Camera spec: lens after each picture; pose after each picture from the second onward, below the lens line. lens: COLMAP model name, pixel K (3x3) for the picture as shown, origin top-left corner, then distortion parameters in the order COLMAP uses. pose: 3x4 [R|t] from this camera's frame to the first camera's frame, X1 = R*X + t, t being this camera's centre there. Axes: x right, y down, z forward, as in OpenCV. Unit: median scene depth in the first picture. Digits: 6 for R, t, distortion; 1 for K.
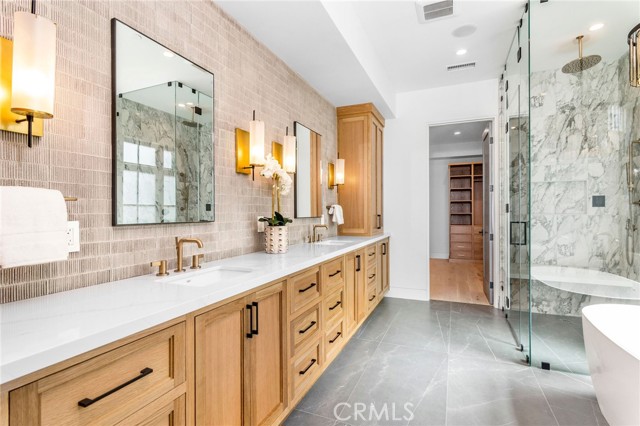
lens RADIAL K [[308.5, 0, 320.3], [0, 308.5, 210.9], [0, 0, 1]] dist [0.000666, 0.000043]
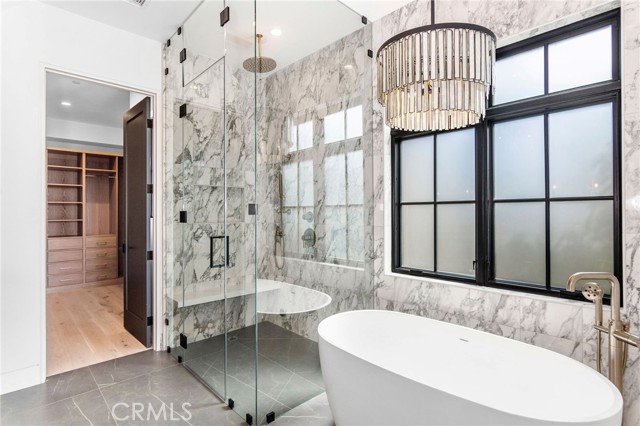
lens RADIAL K [[328.5, 0, 324.5], [0, 328.5, 212.3], [0, 0, 1]] dist [0.004809, 0.000013]
pose [[0.396406, 0.005791, 0.918057, 0.001996], [-0.000998, 0.999982, -0.005877, -0.014304], [-0.918075, 0.001413, 0.396405, 0.335013]]
